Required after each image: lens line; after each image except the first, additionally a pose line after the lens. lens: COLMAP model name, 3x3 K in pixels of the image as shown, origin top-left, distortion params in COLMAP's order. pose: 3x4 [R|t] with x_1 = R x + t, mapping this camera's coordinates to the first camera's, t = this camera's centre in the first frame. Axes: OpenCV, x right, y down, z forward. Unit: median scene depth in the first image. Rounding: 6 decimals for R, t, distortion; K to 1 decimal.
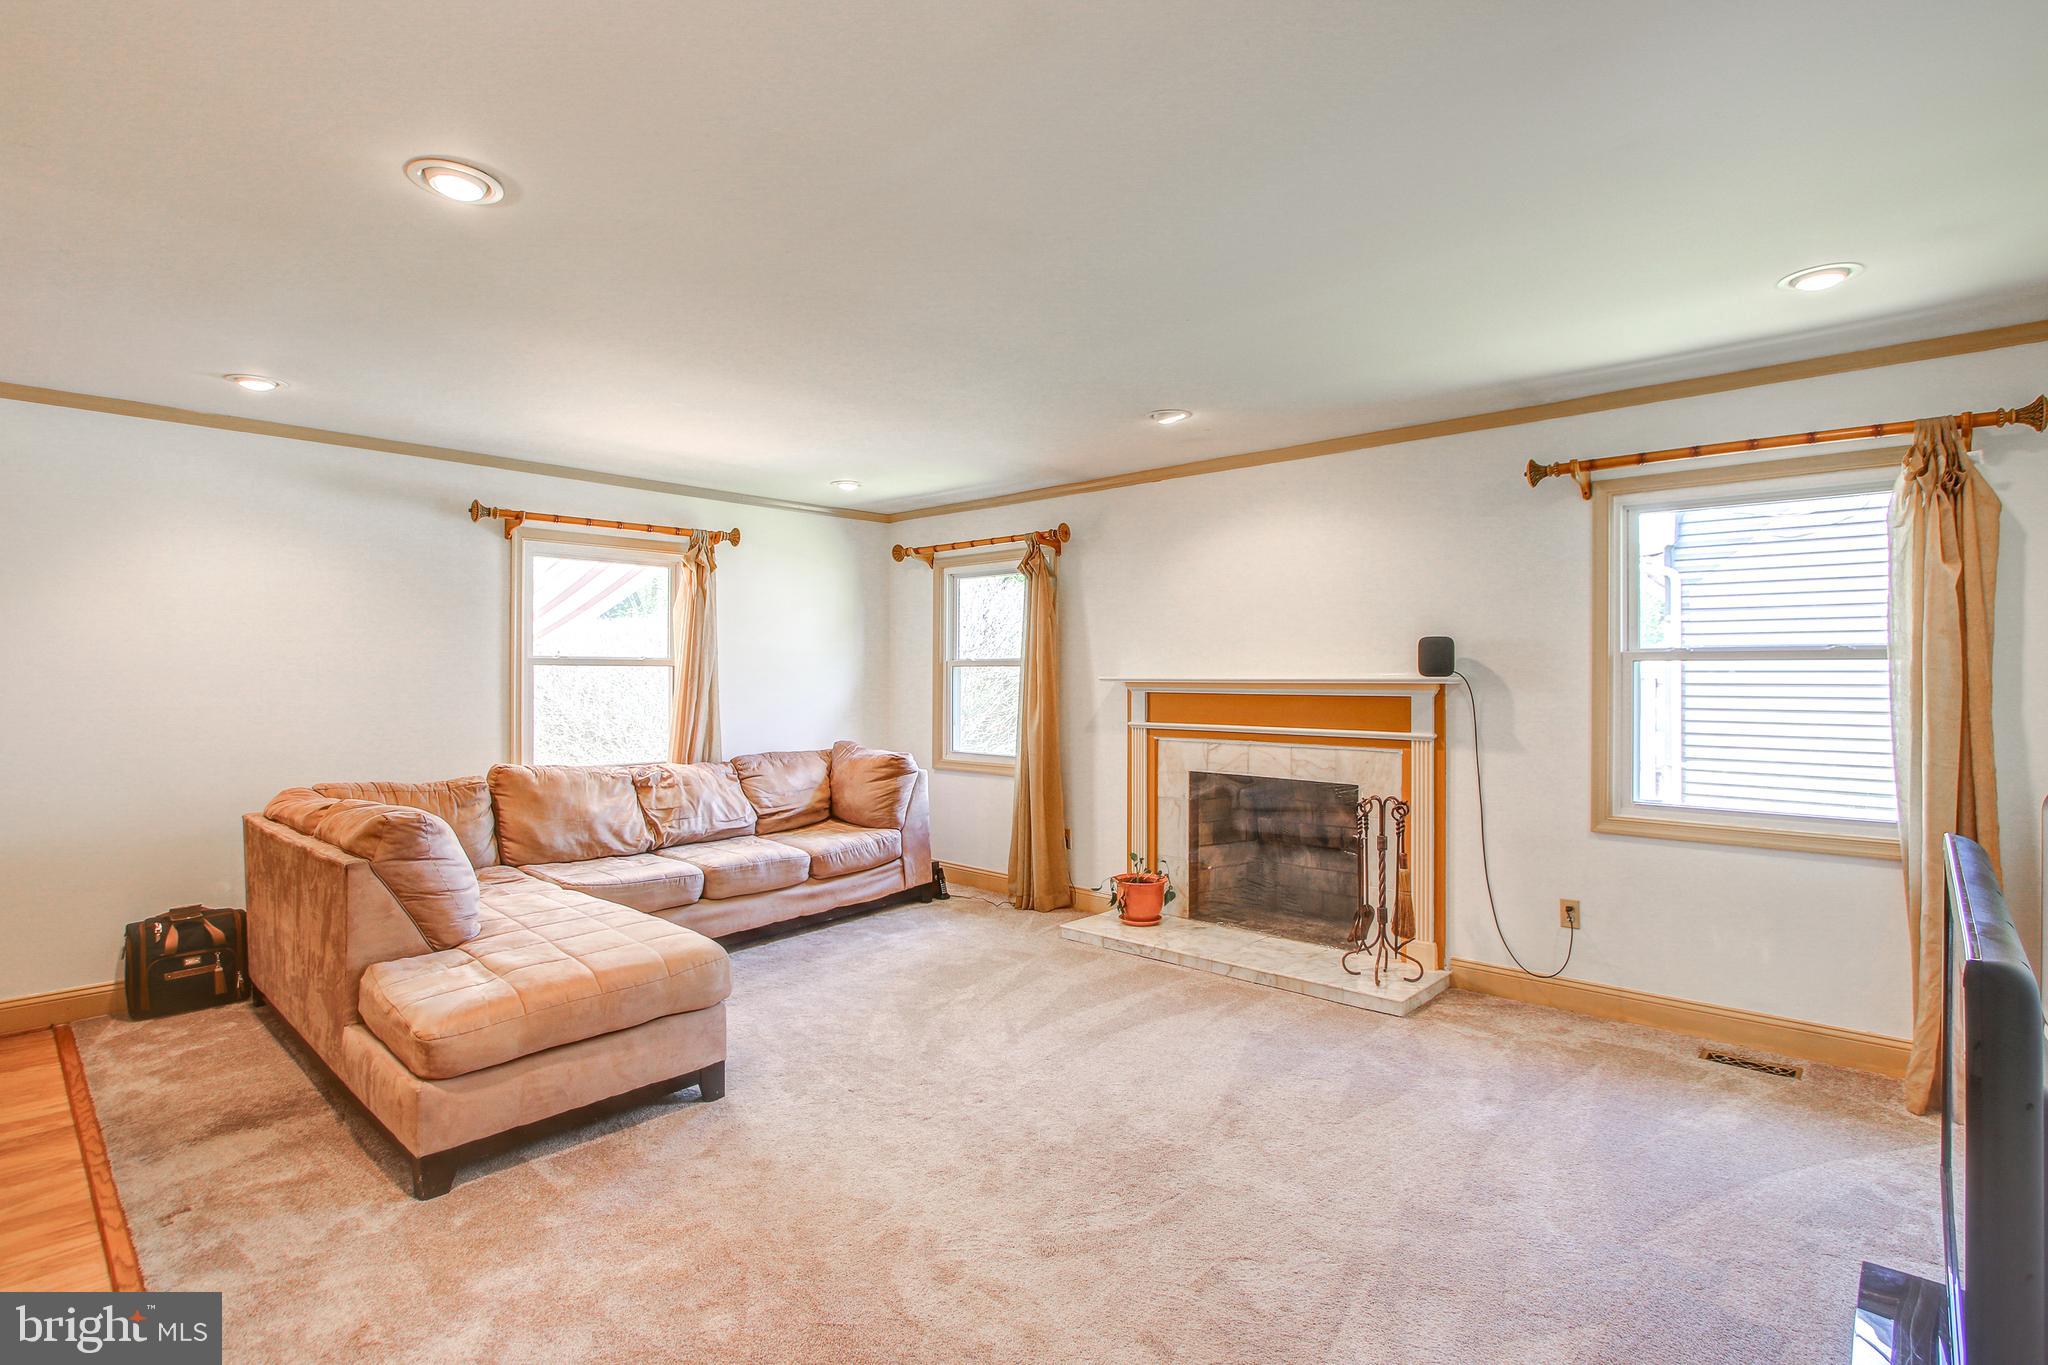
lens RADIAL K [[957.6, 0, 1031.0], [0, 957.6, 684.6], [0, 0, 1]] dist [-0.022599, 0.005020]
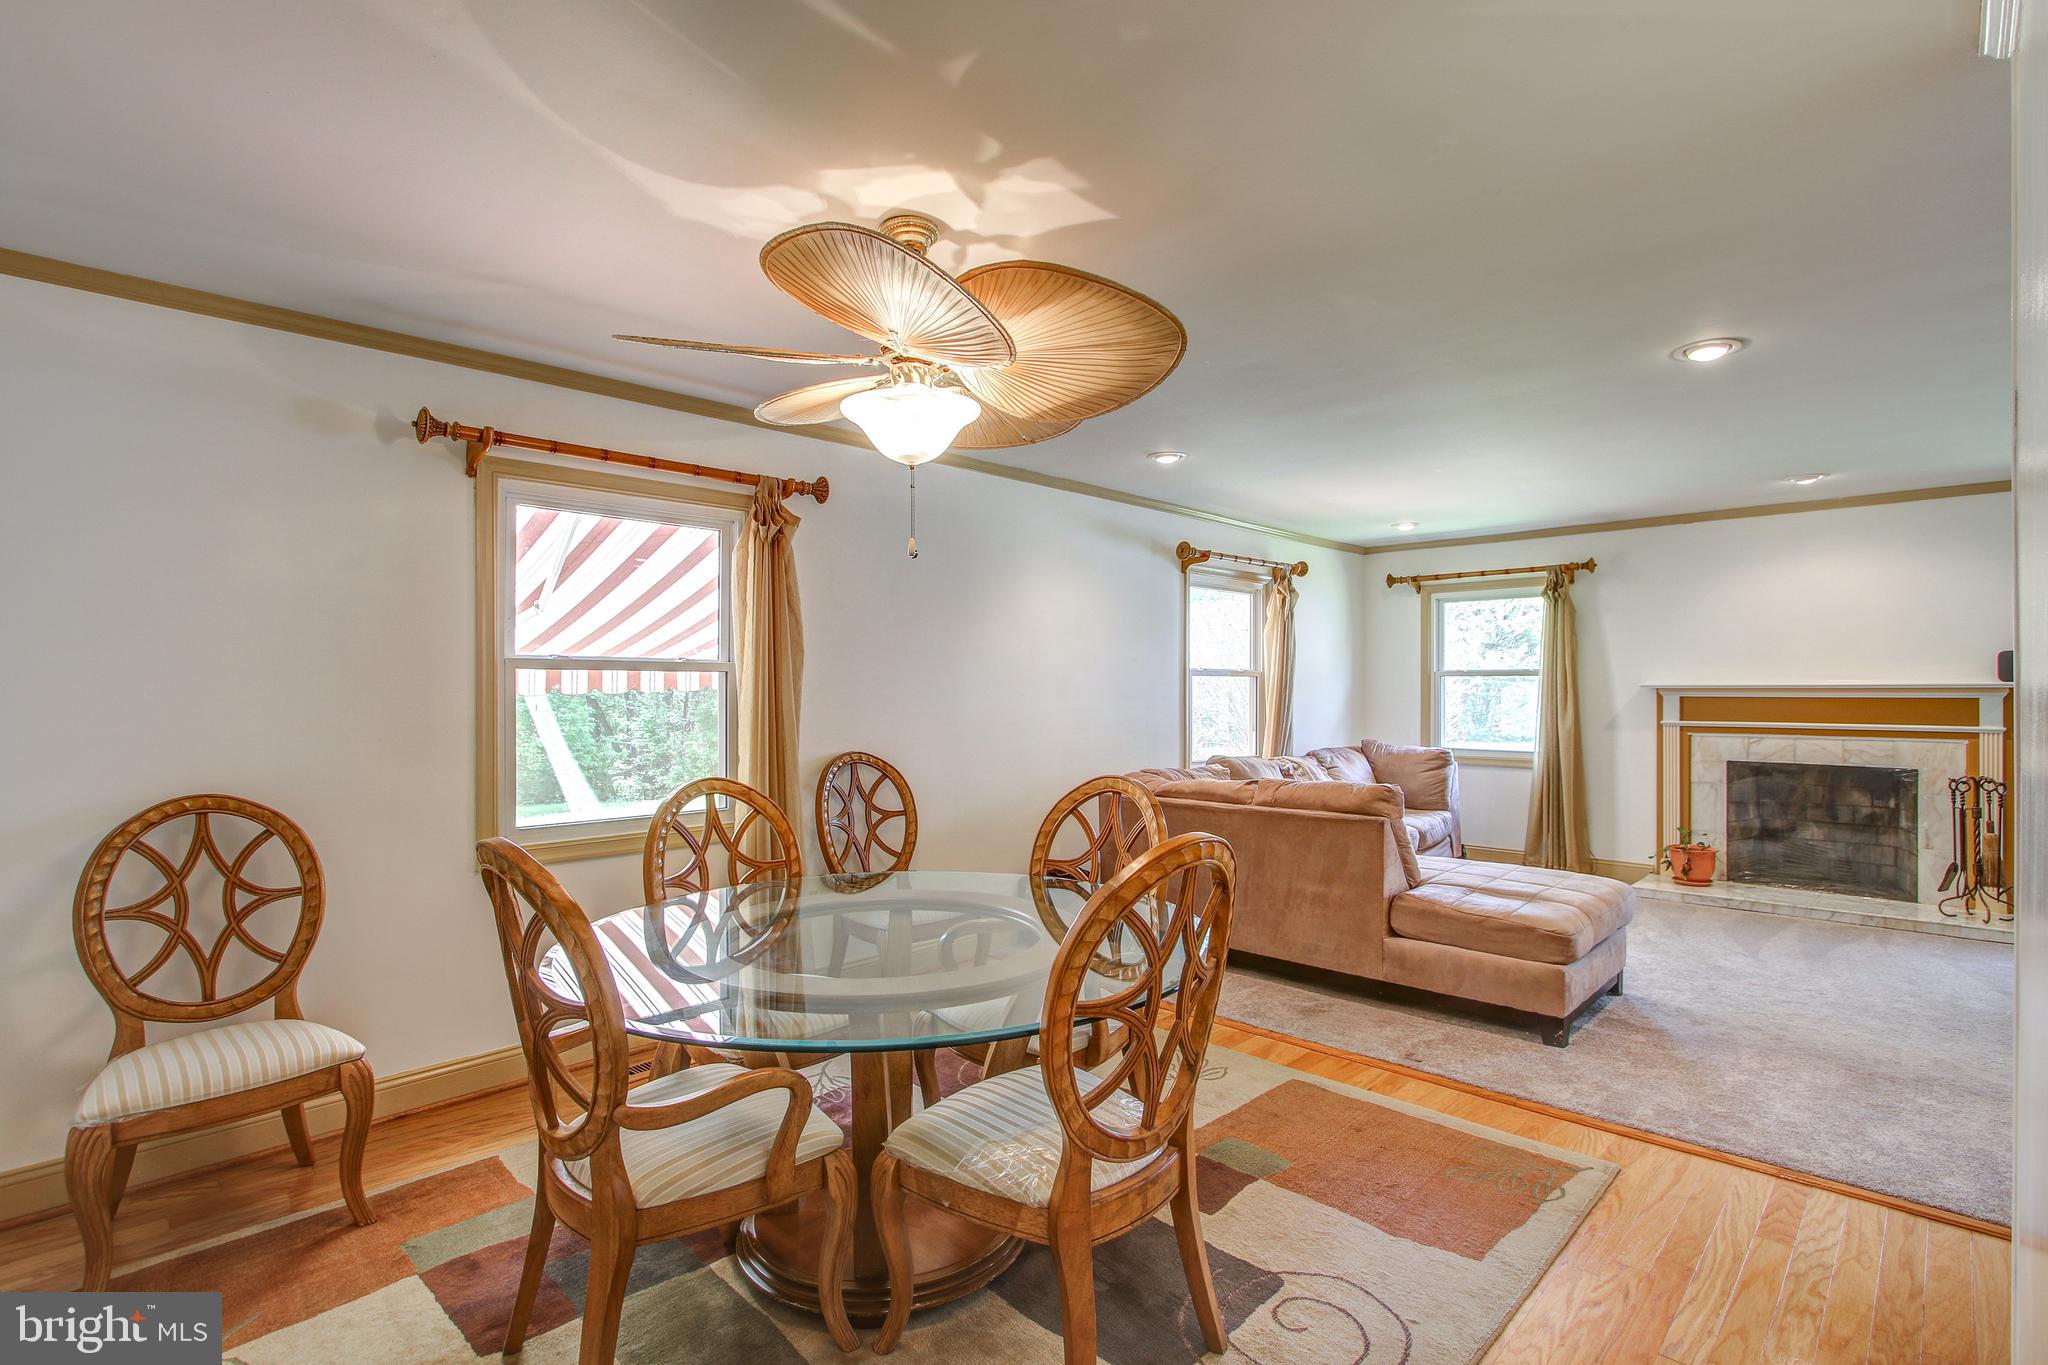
lens RADIAL K [[957.6, 0, 1015.6], [0, 957.6, 680.0], [0, 0, 1]] dist [-0.022599, 0.005020]
pose [[0.999632, -0.004412, -0.026762, -0.701259], [0.003974, 0.999858, -0.016366, 0.003512], [0.026830, 0.016254, 0.999508, -0.231263]]
